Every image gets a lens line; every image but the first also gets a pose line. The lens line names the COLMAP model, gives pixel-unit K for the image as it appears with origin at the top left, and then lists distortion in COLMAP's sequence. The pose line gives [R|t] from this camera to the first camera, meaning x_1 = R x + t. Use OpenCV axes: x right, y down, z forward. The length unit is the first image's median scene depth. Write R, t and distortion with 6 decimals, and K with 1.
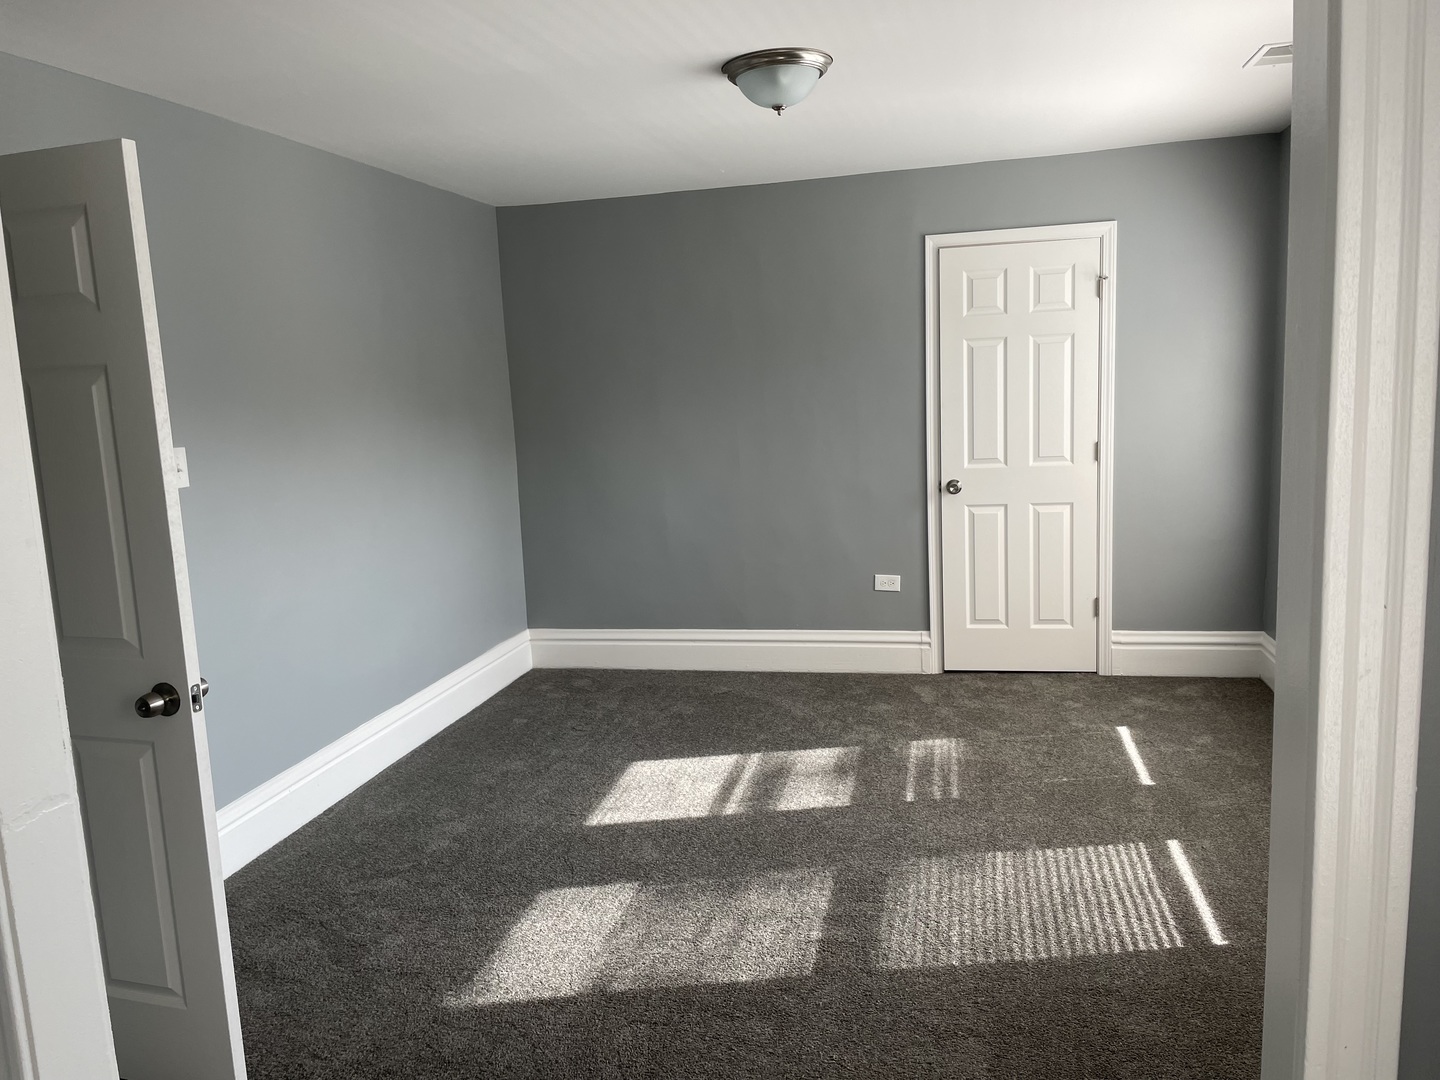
lens RADIAL K [[1097.2, 0, 723.6], [0, 1097.2, 536.0], [0, 0, 1]] dist [0.090255, -0.116896]
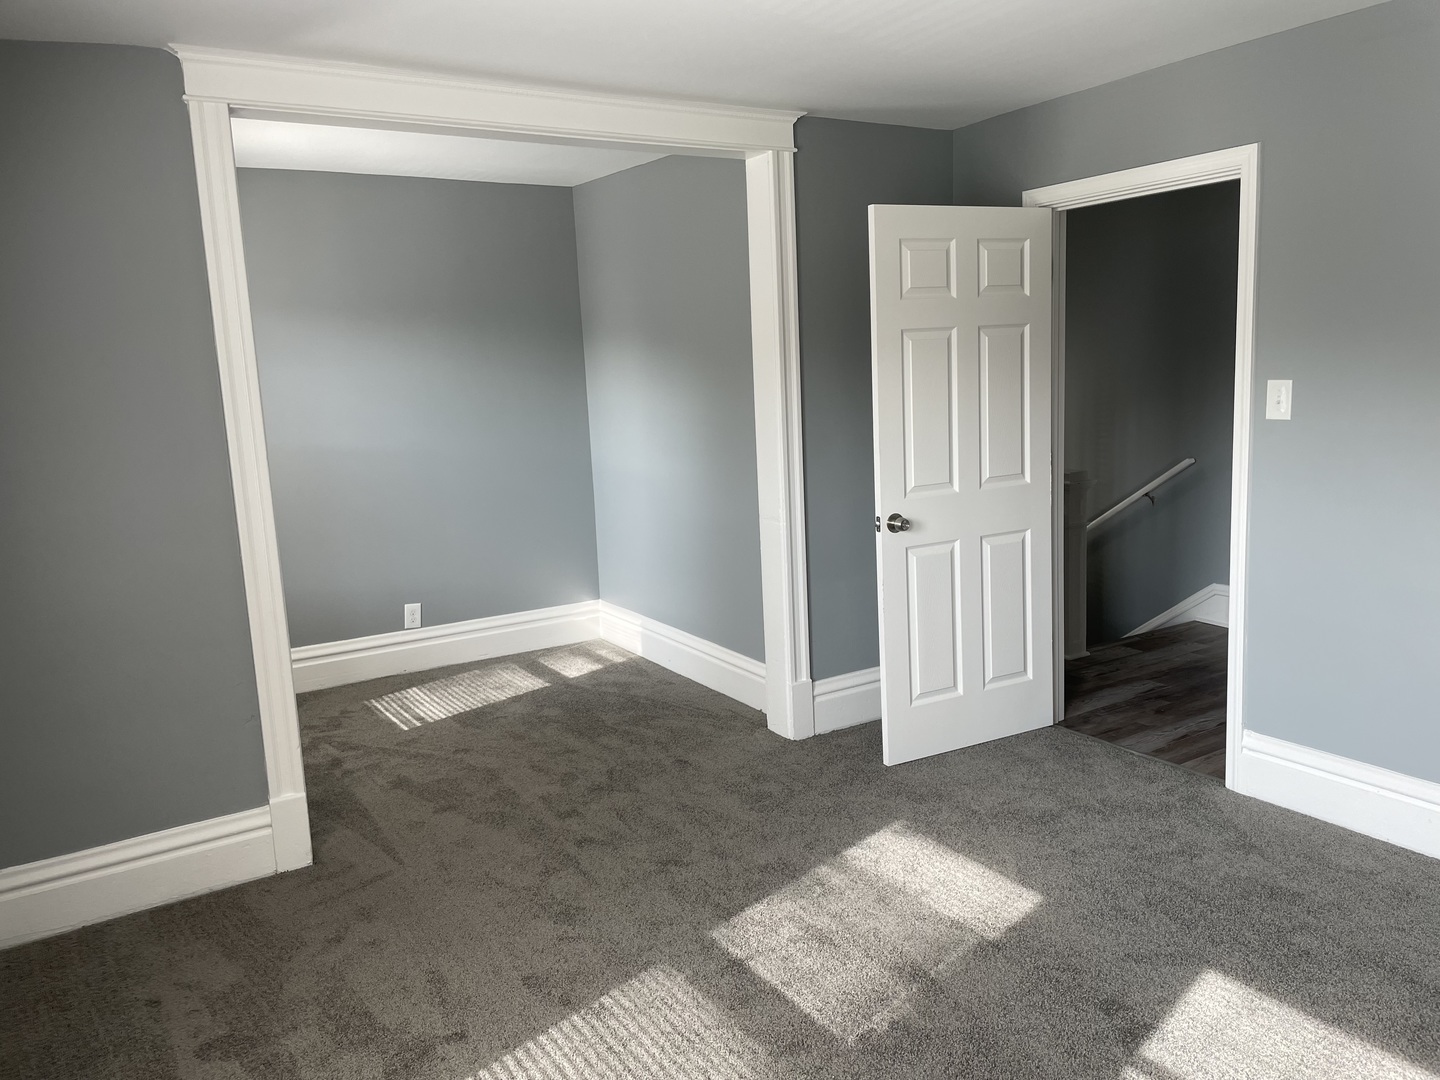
lens RADIAL K [[1097.2, 0, 735.6], [0, 1097.2, 531.8], [0, 0, 1]] dist [0.090255, -0.116896]
pose [[-0.697324, 0.187737, -0.691732, 0.383307], [-0.024002, 0.958431, 0.284315, -0.144505], [0.716354, 0.214863, -0.663831, 0.880022]]
